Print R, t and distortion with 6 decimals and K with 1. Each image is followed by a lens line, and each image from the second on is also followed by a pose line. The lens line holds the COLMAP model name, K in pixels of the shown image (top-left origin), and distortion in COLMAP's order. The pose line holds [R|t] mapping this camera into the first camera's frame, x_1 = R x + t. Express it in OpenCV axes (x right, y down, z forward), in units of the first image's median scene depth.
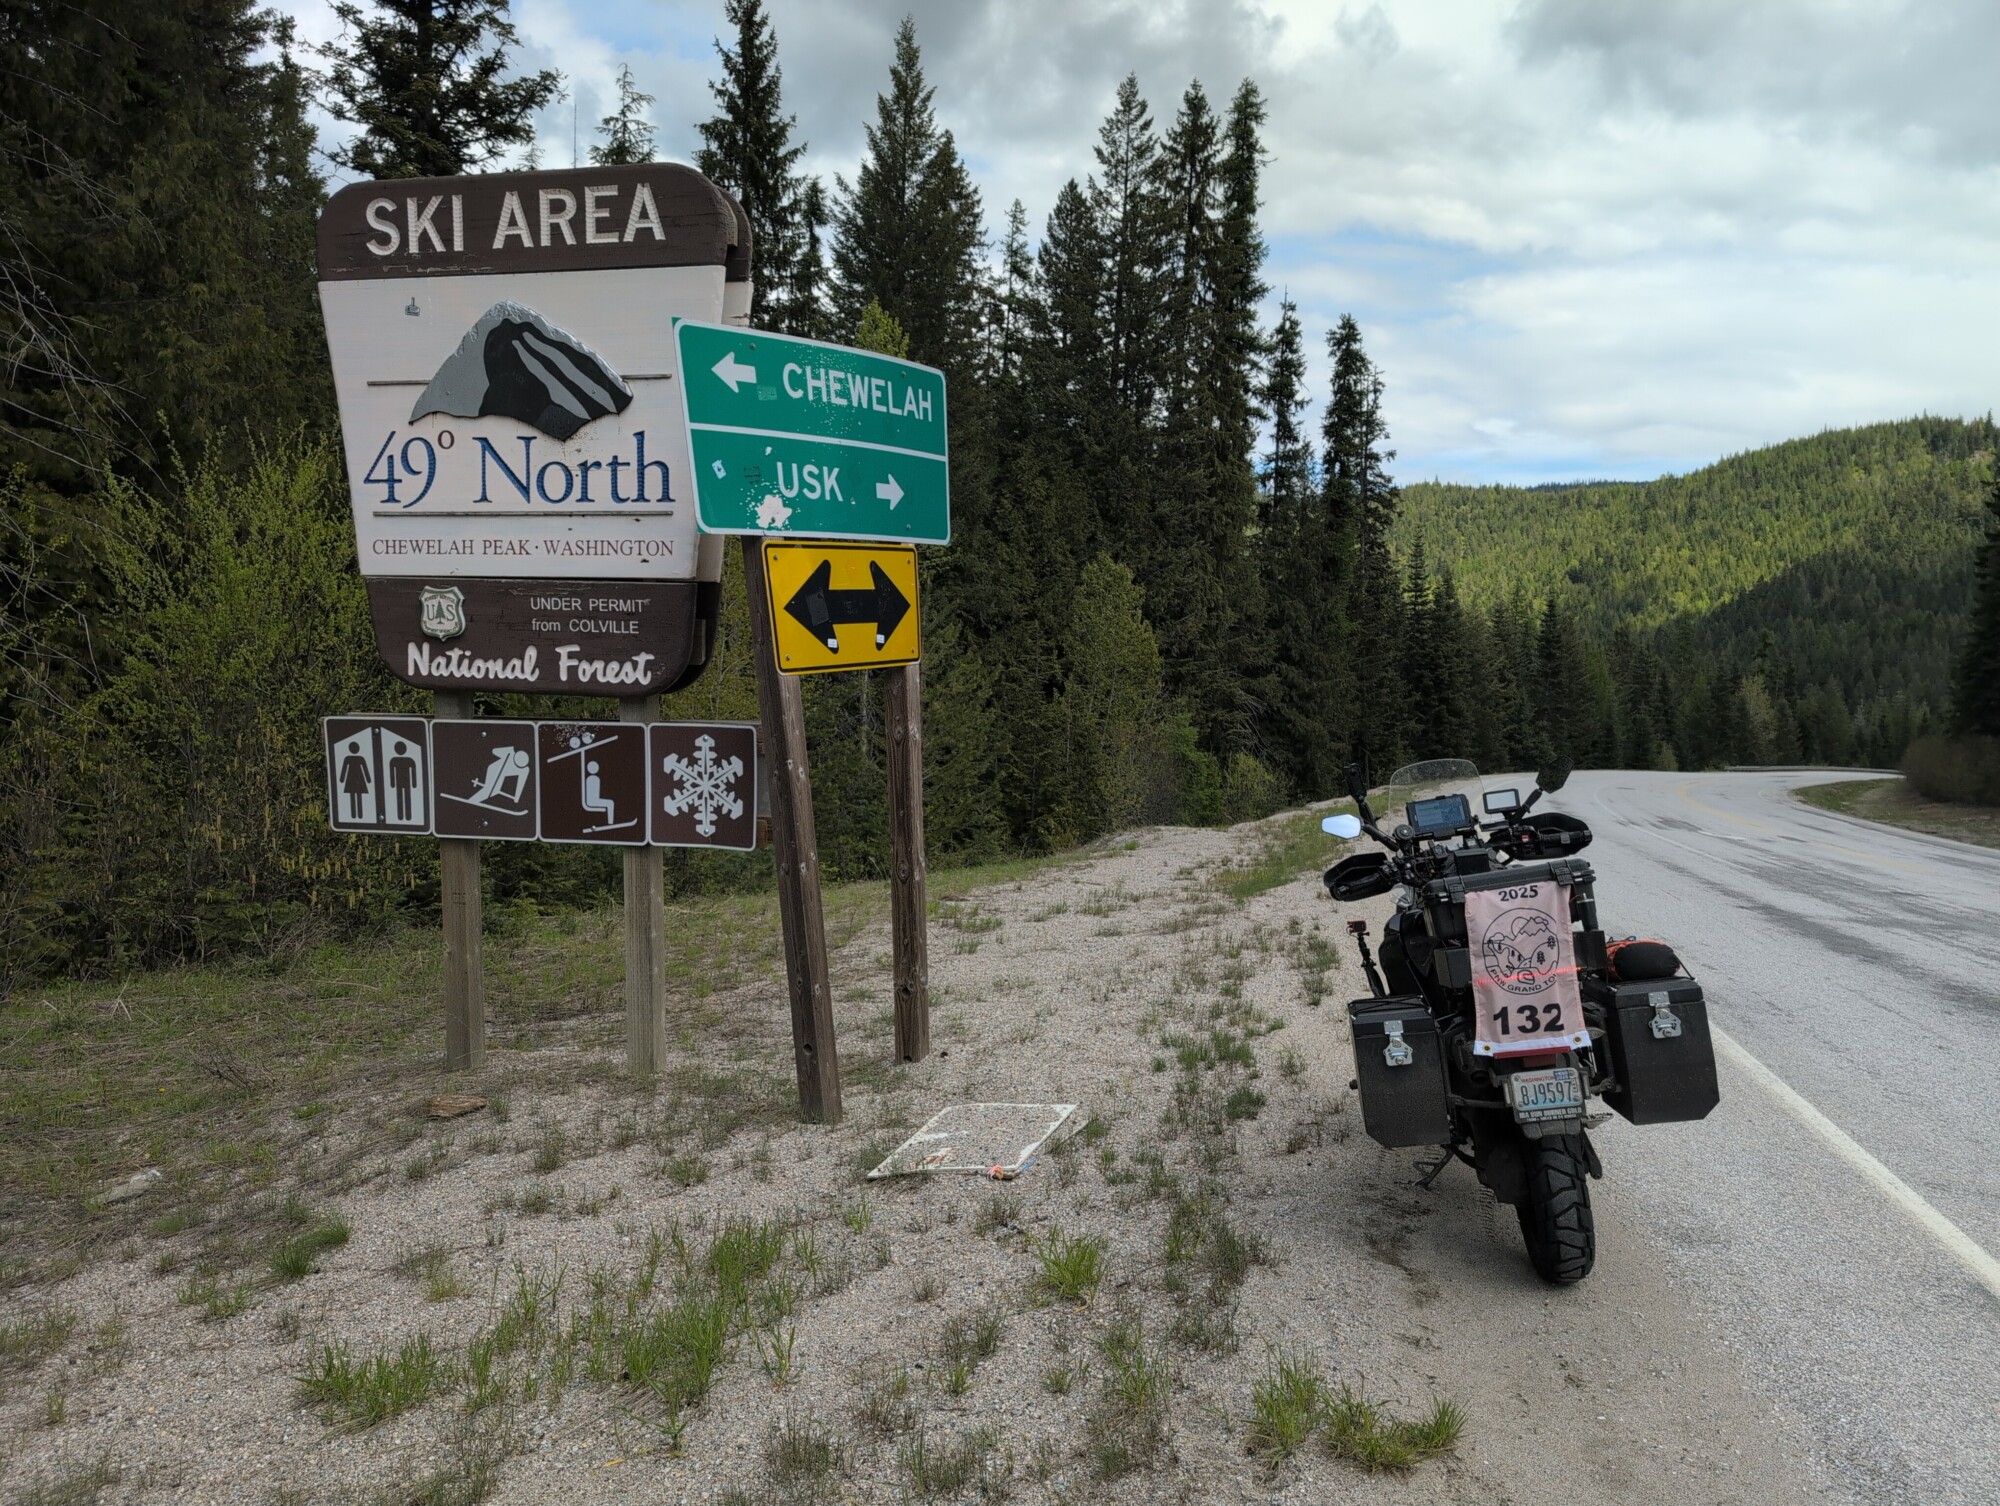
lens RADIAL K [[1514.8, 0, 1014.8], [0, 1514.8, 763.4], [0, 0, 1]] dist [0.008812, -0.015090]
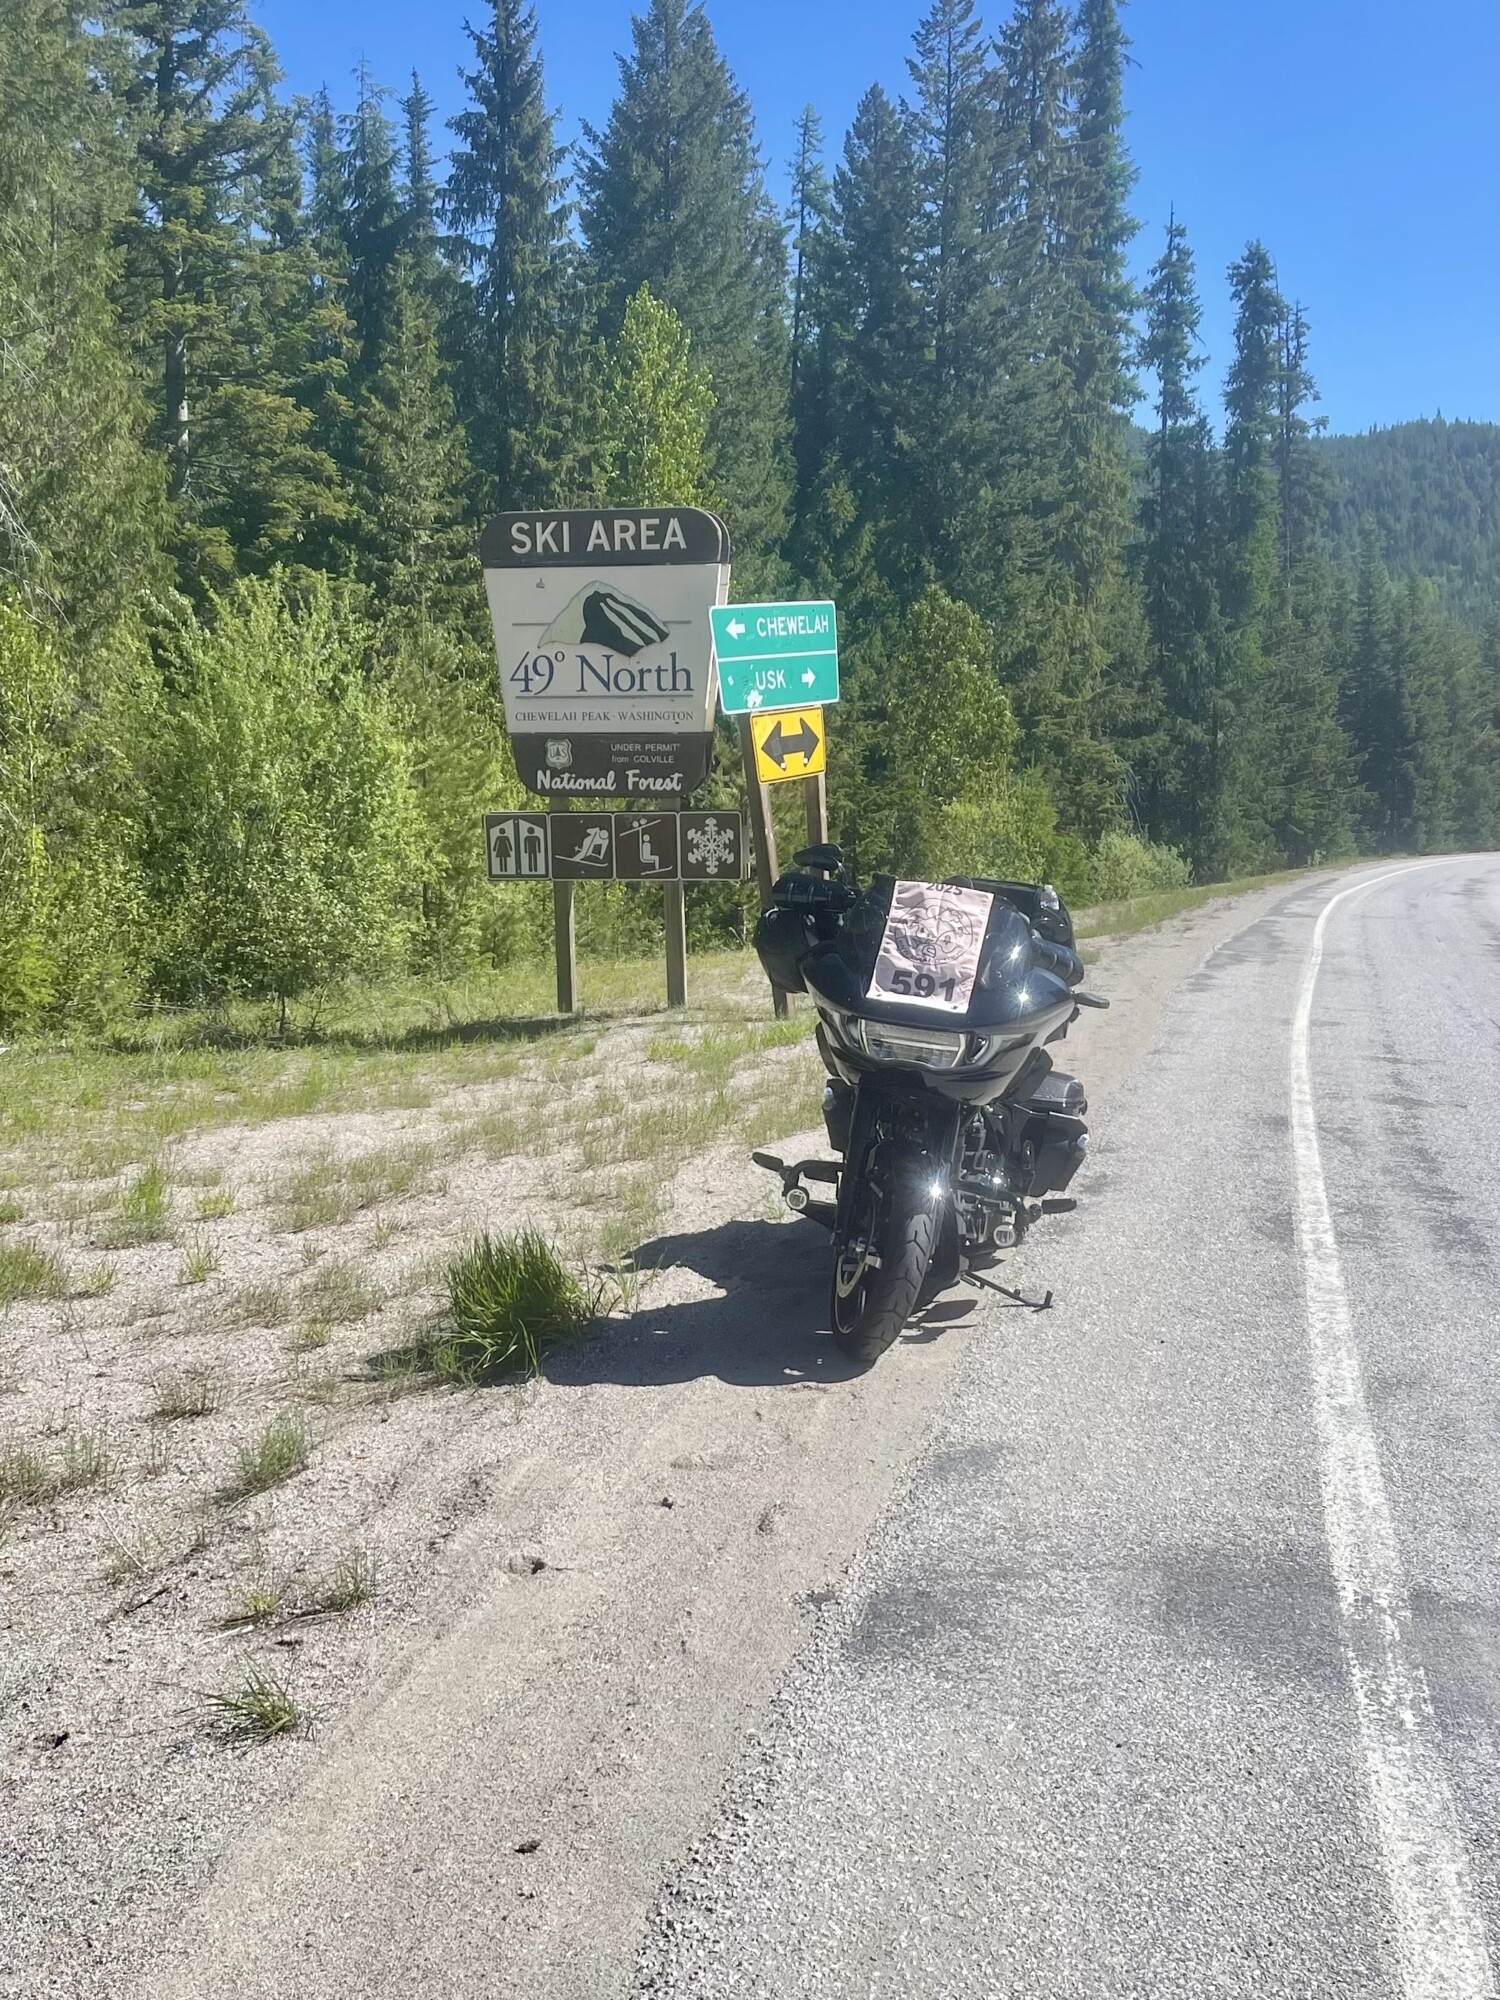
lens RADIAL K [[2166.2, 0, 746.4], [0, 2166.2, 960.5], [0, 0, 1]] dist [0.068811, 0.000000]
pose [[0.999059, -0.029239, -0.032020, -0.083658], [0.030601, 0.998610, 0.042903, 0.040919], [0.030722, -0.043843, 0.998566, -1.555545]]
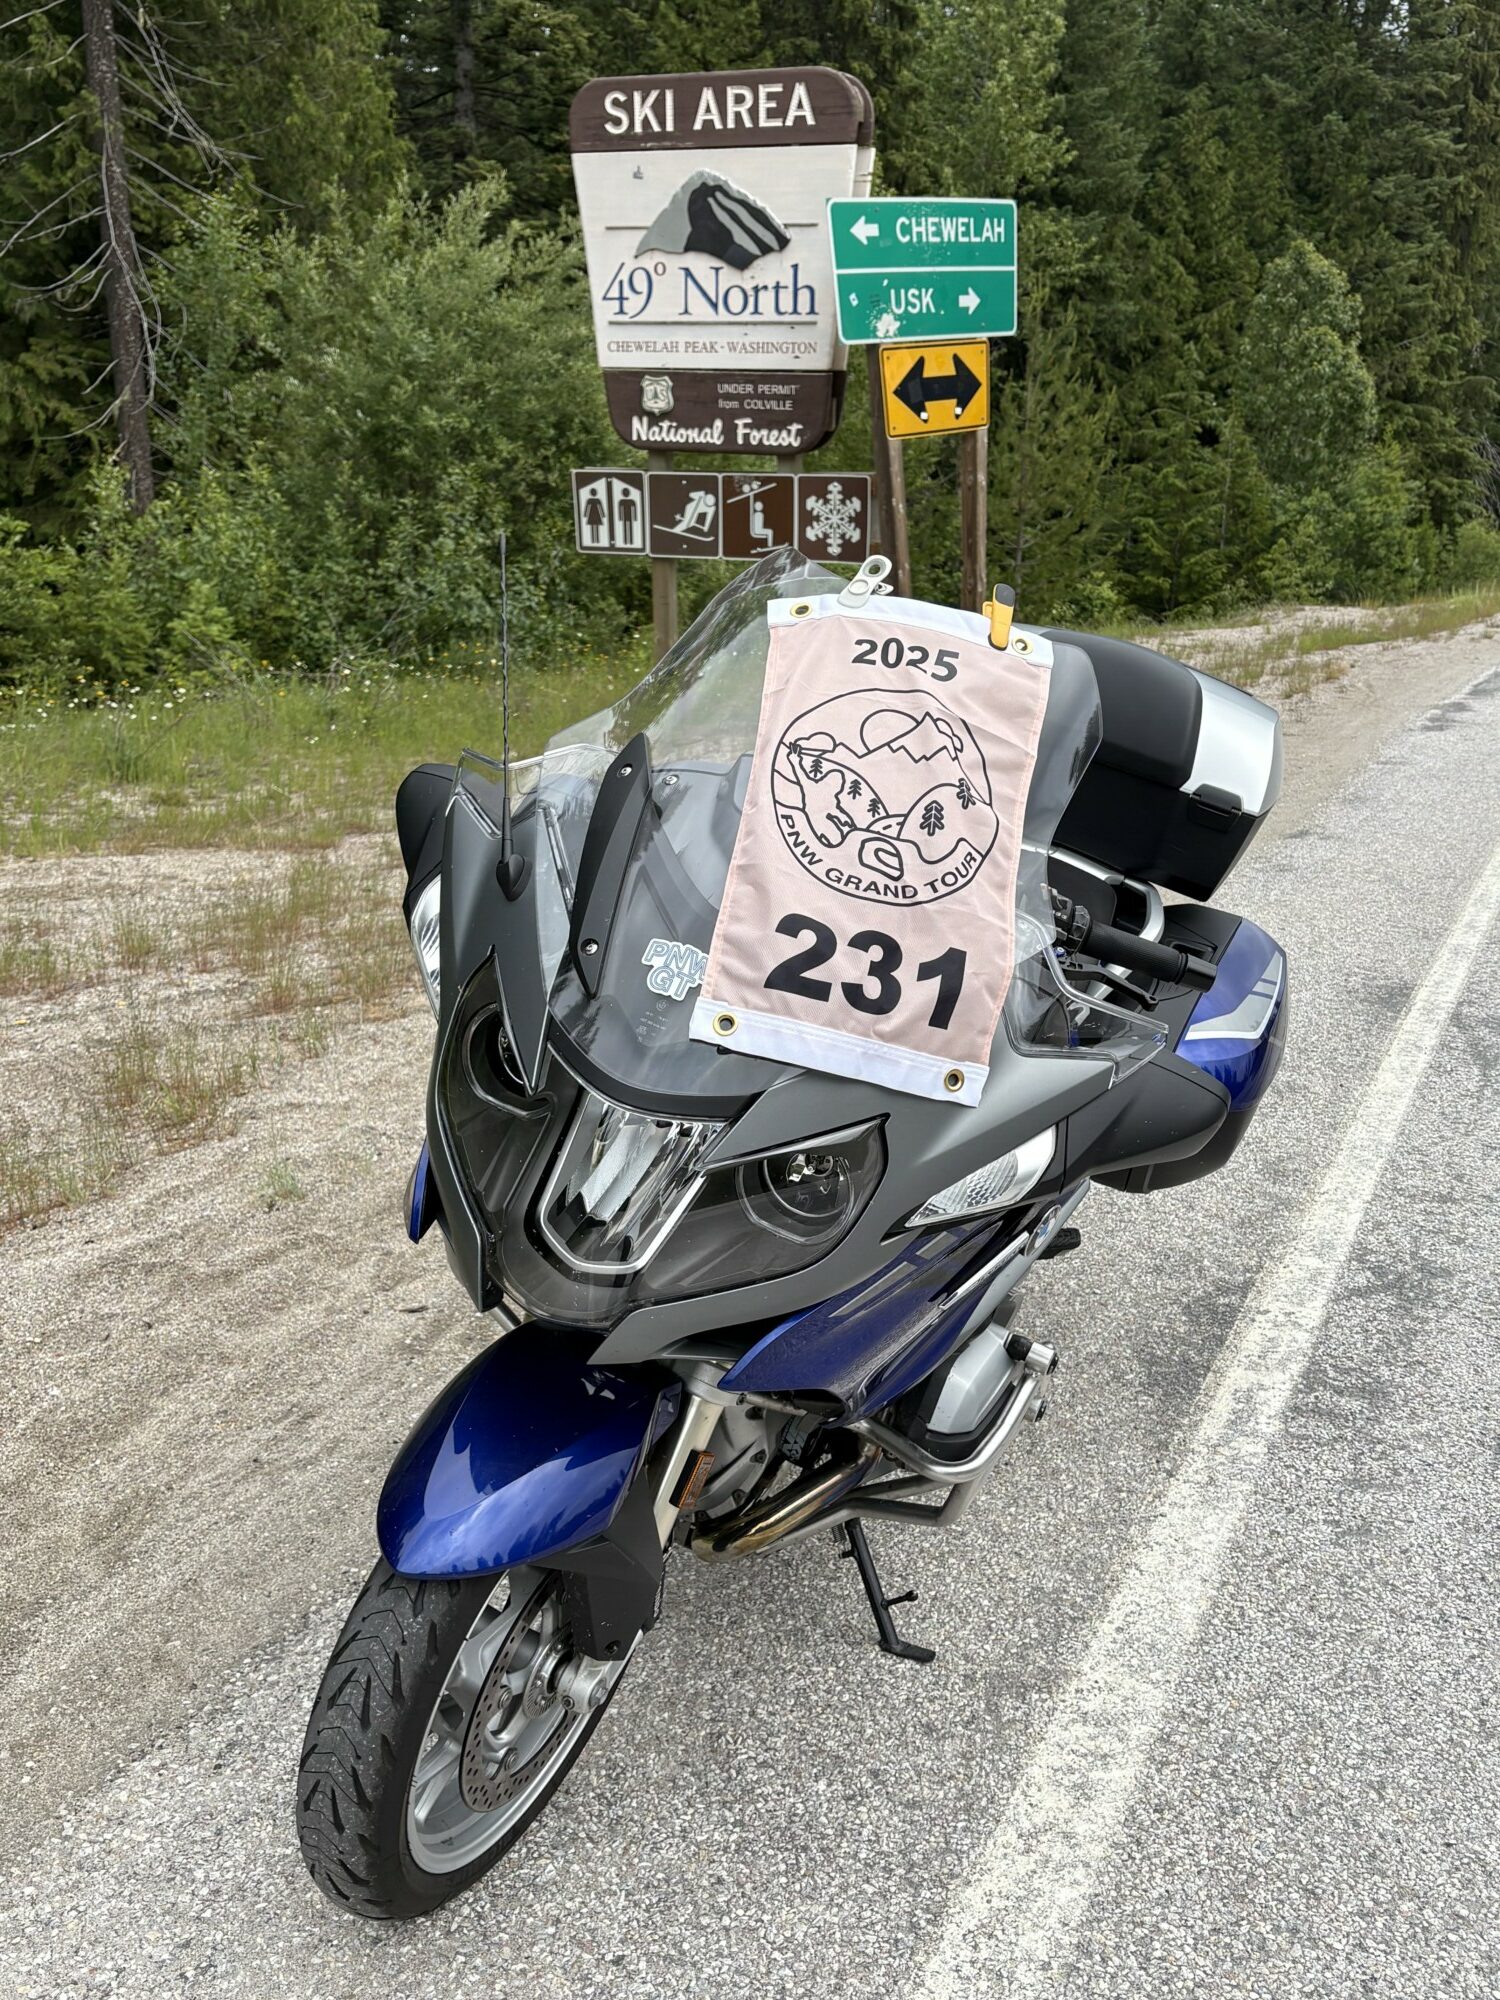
lens RADIAL K [[2033.8, 0, 763.1], [0, 2033.8, 1009.7], [0, 0, 1]] dist [0.006127, 0.000000]
pose [[0.980542, 0.047970, -0.190357, 0.120400], [-0.004573, 0.975003, 0.222145, 0.040735], [0.196255, -0.216953, 0.956251, -0.971249]]
